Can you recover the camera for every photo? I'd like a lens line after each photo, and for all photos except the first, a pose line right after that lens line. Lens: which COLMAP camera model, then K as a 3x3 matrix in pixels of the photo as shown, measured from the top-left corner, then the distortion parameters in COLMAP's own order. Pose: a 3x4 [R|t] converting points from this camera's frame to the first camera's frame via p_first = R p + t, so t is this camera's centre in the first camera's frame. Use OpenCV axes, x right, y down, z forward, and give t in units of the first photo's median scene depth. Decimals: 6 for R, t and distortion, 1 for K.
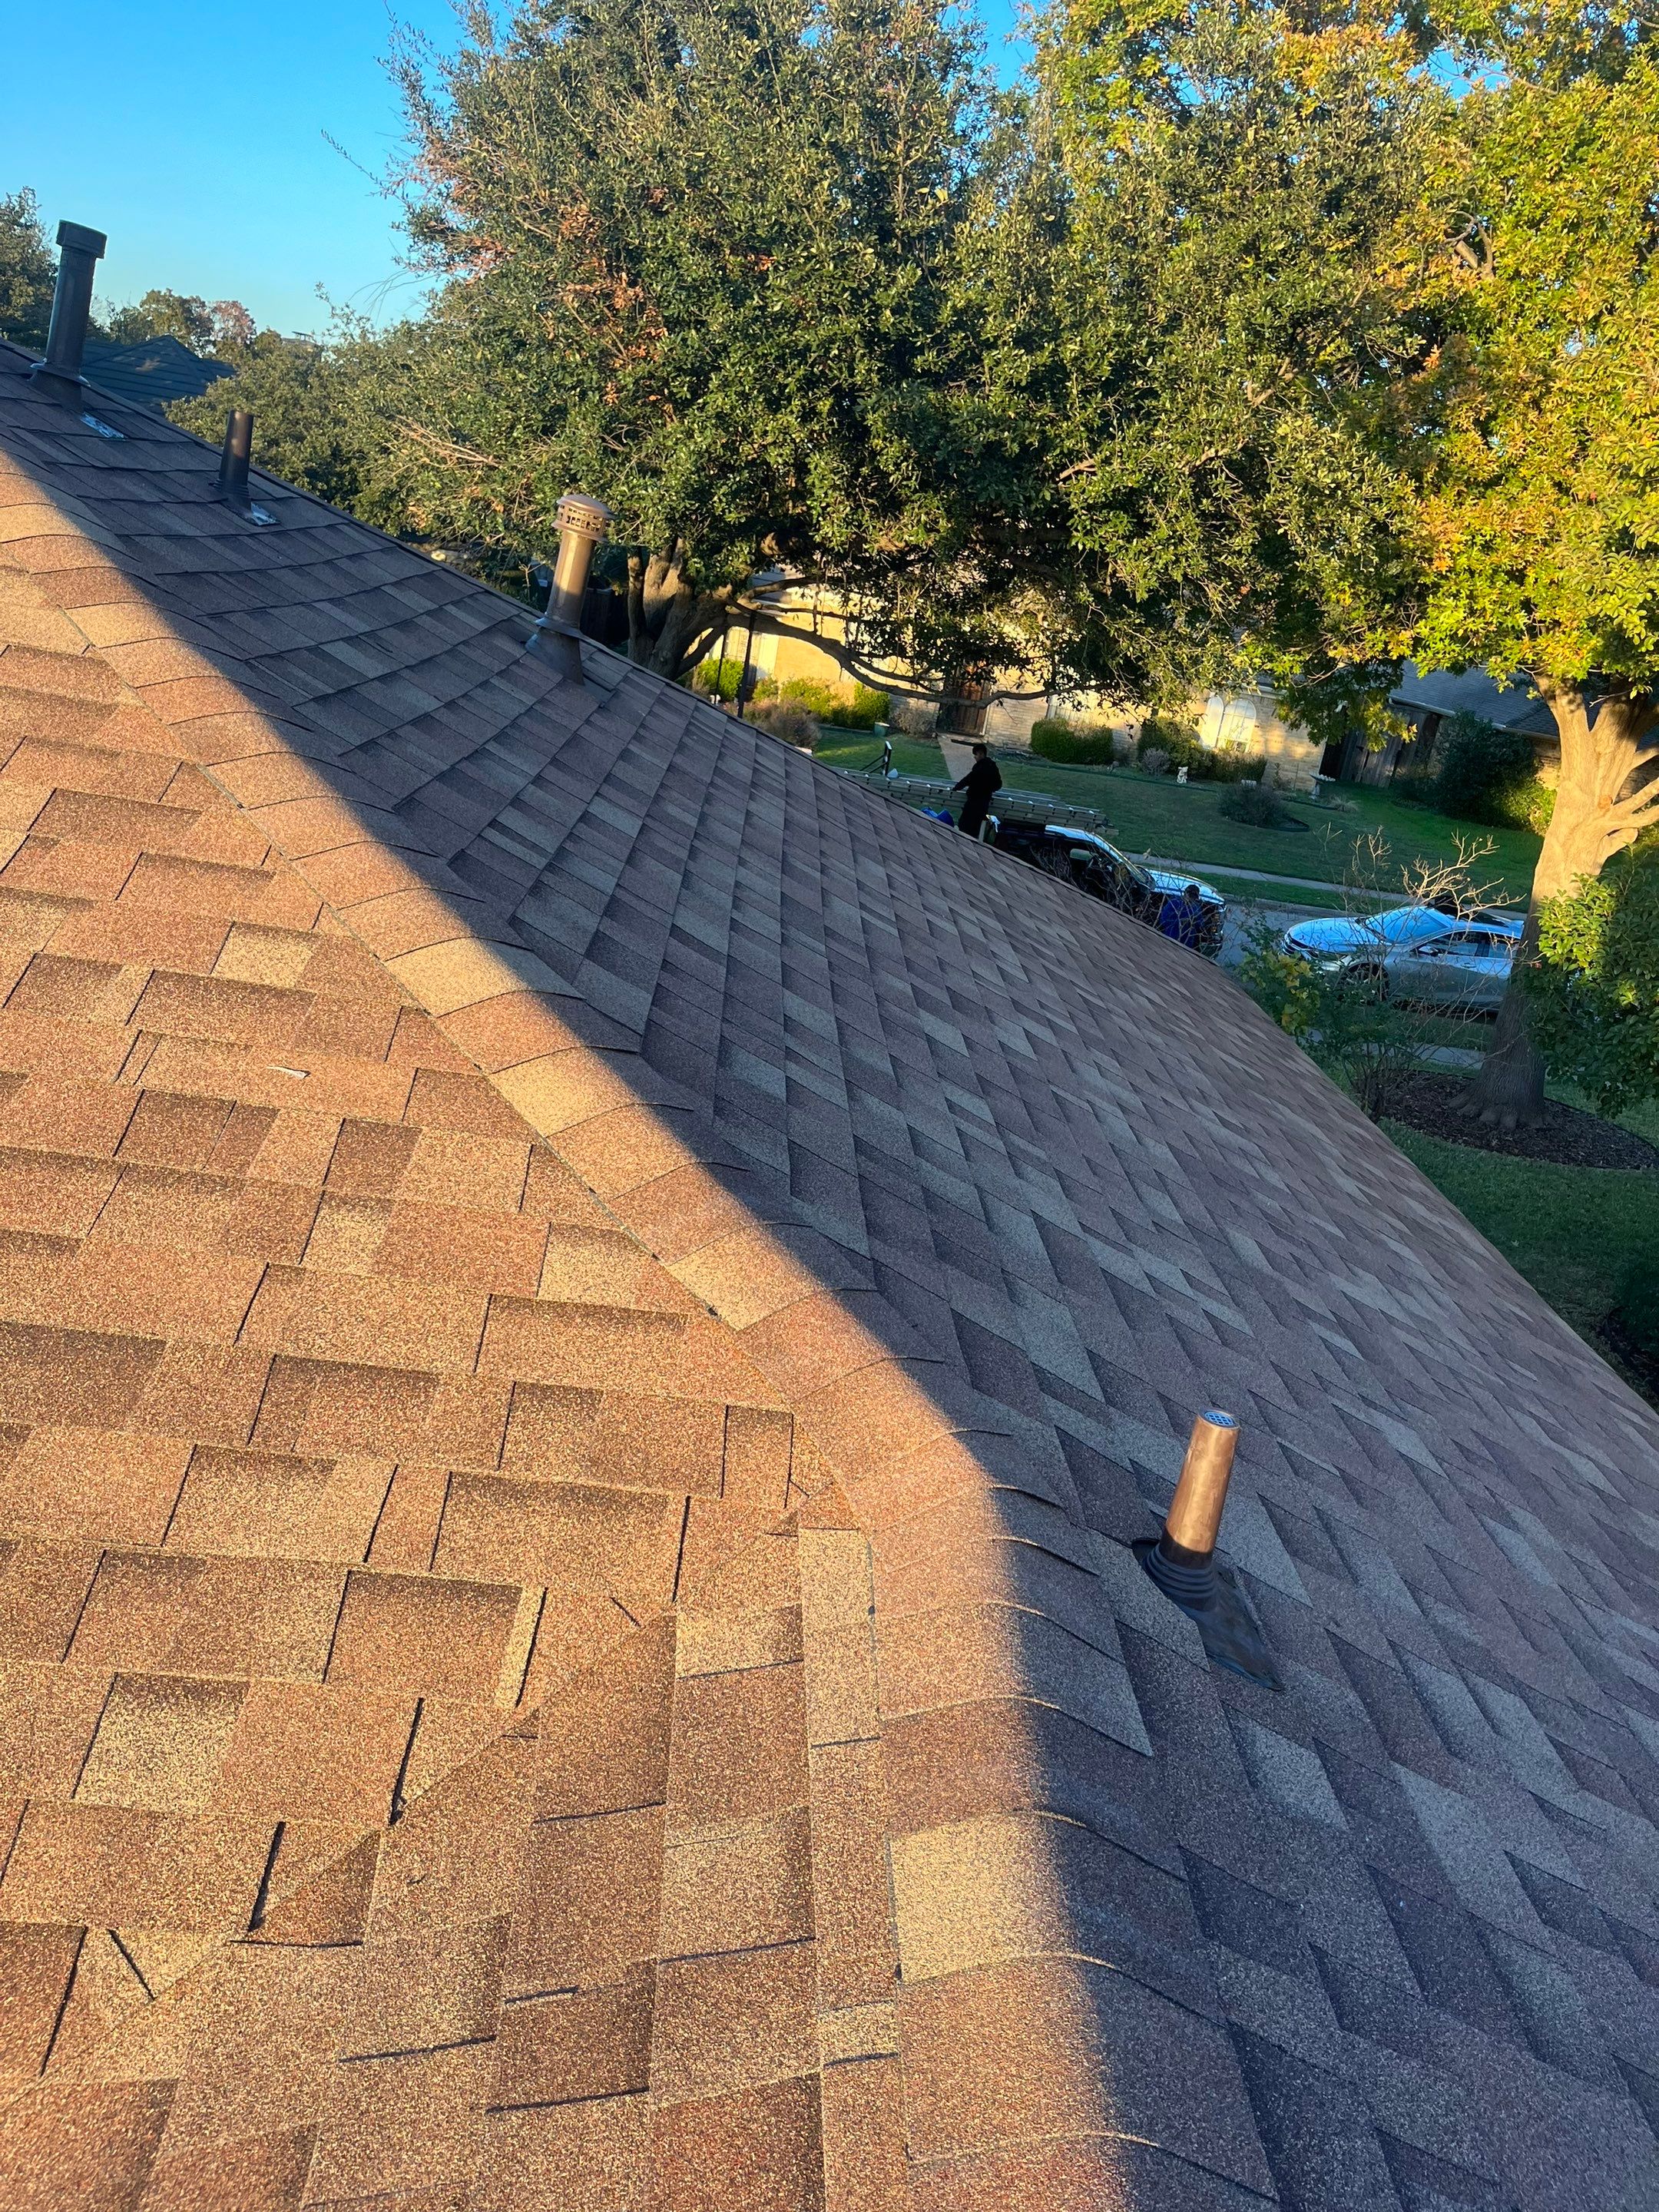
lens RADIAL K [[1646.4, 0, 836.1], [0, 1646.4, 1161.6], [0, 0, 1]] dist [0.043778, -0.069746]
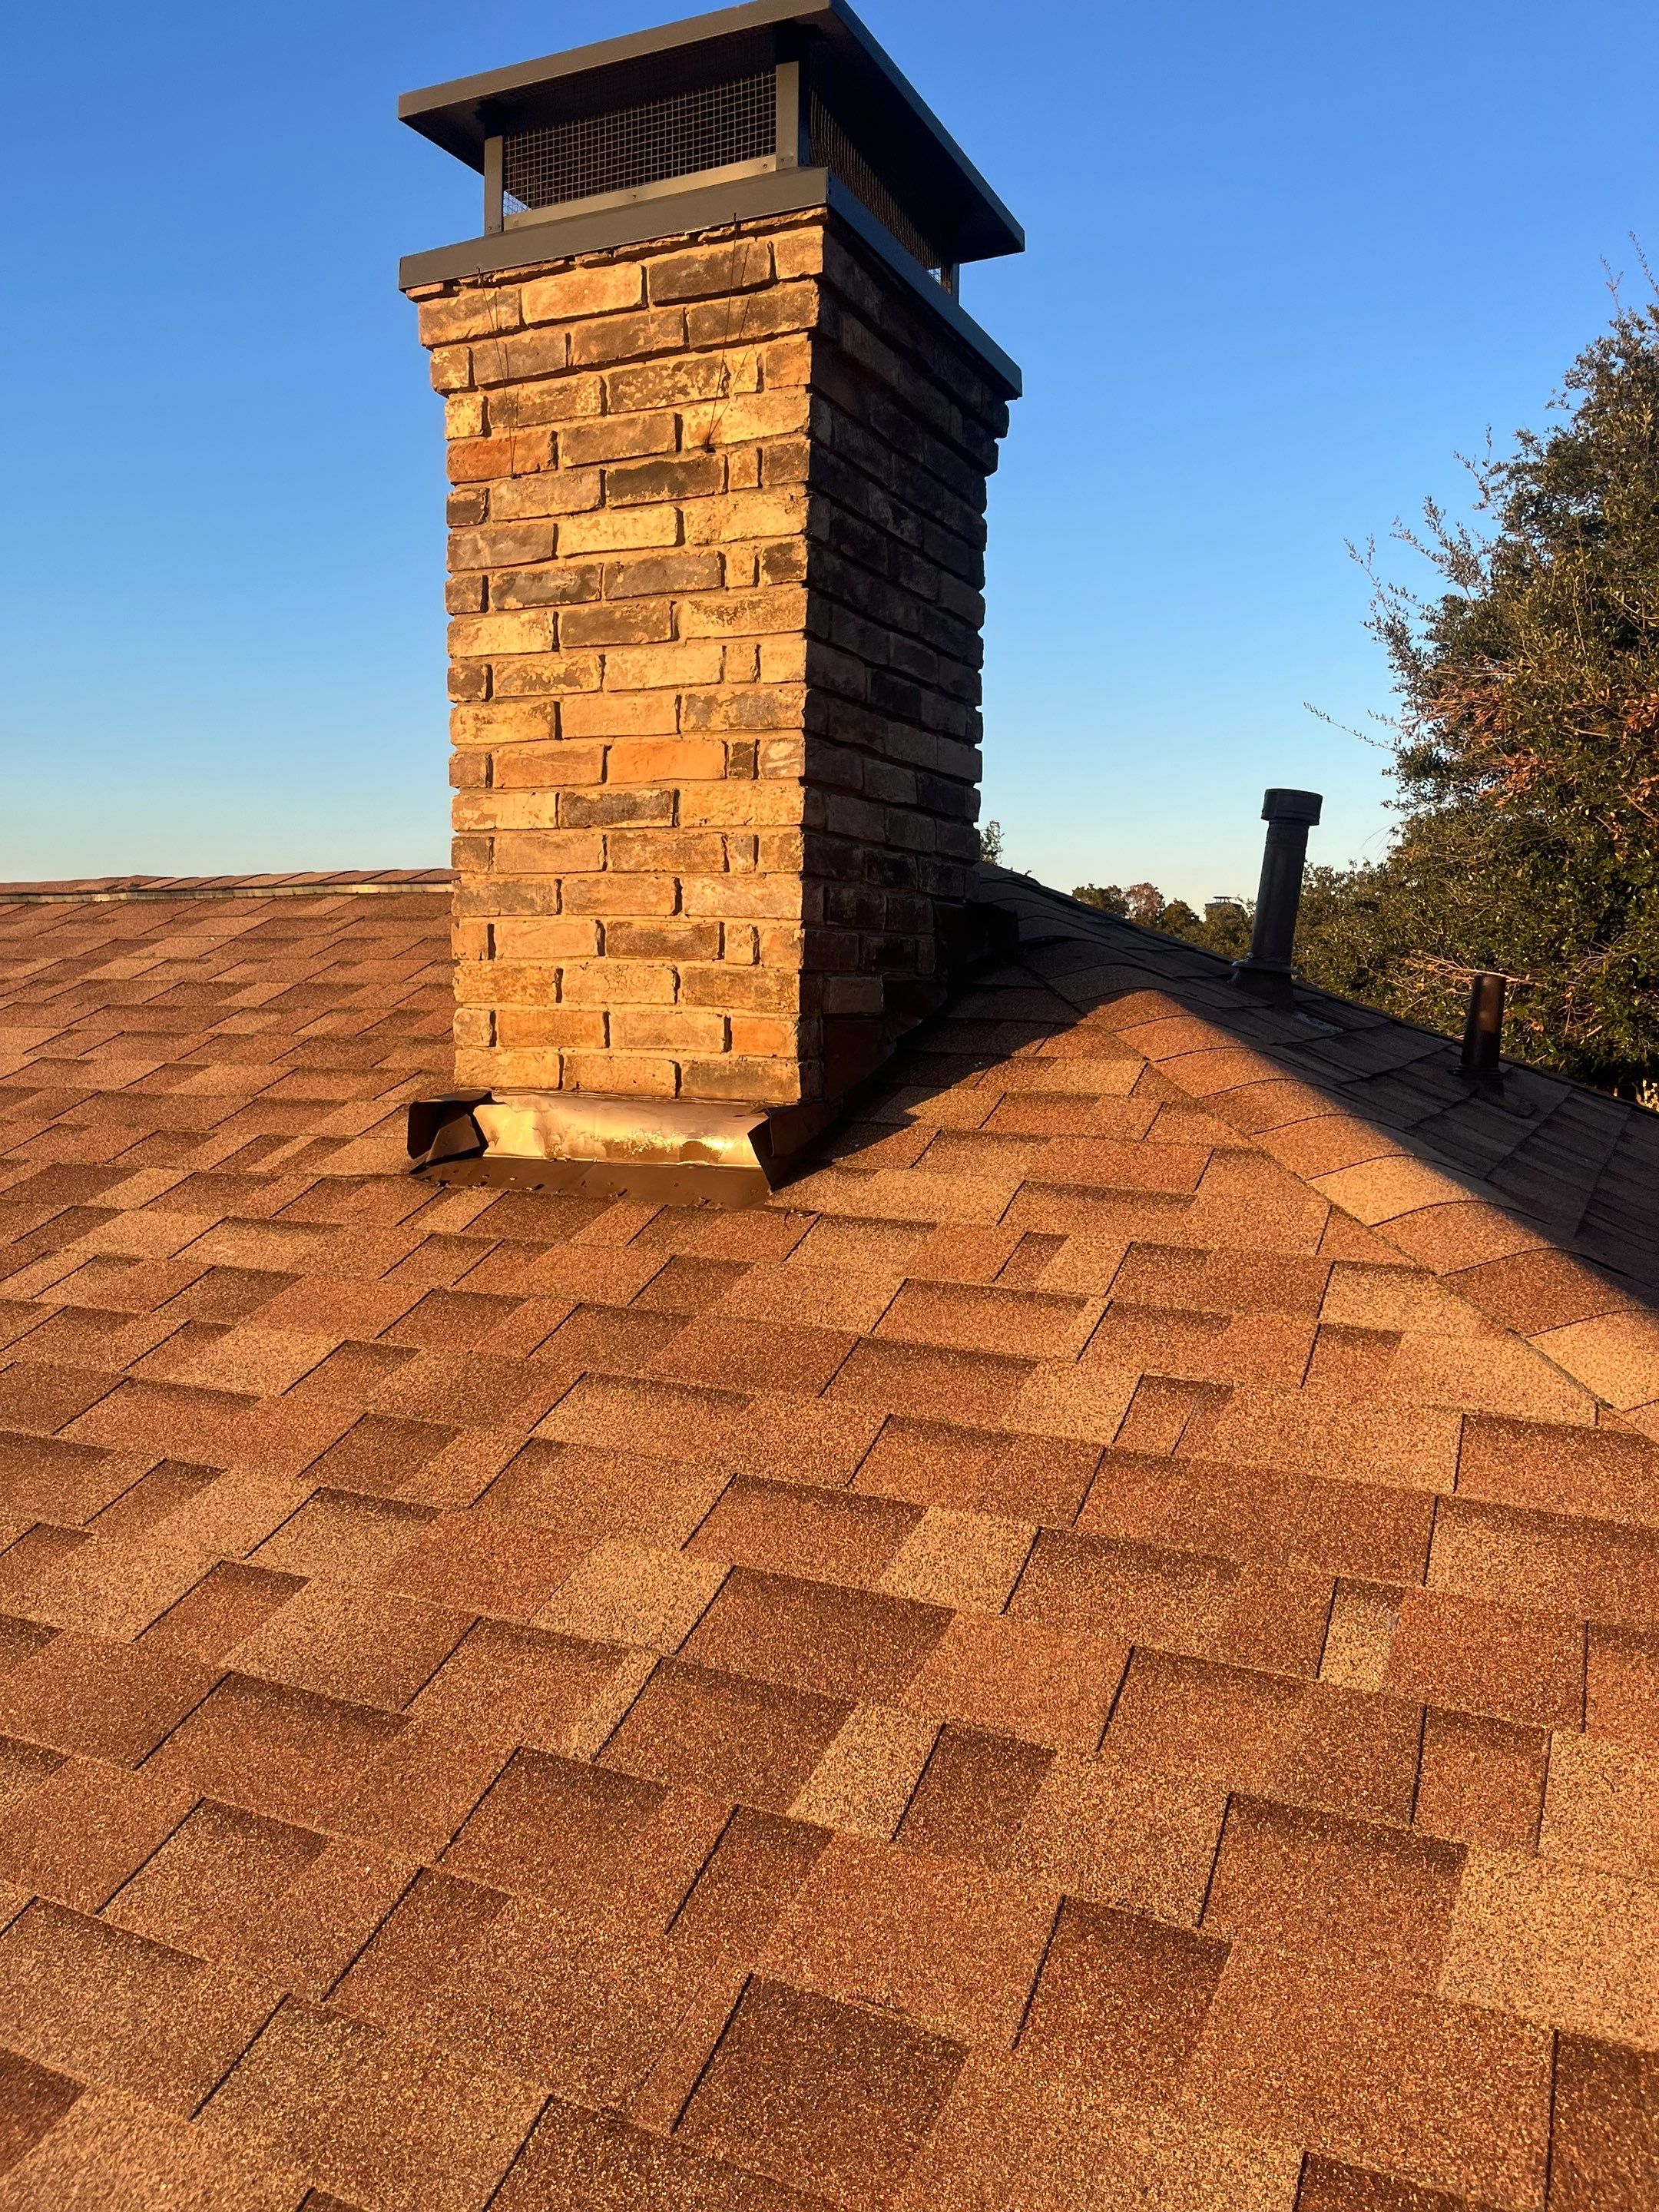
lens RADIAL K [[1646.4, 0, 836.1], [0, 1646.4, 1161.6], [0, 0, 1]] dist [0.043778, -0.069746]
pose [[0.869024, -0.104749, -0.483554, -0.105989], [-0.042485, 0.957924, -0.283861, -0.059018], [0.492942, 0.267225, 0.828009, 0.102809]]
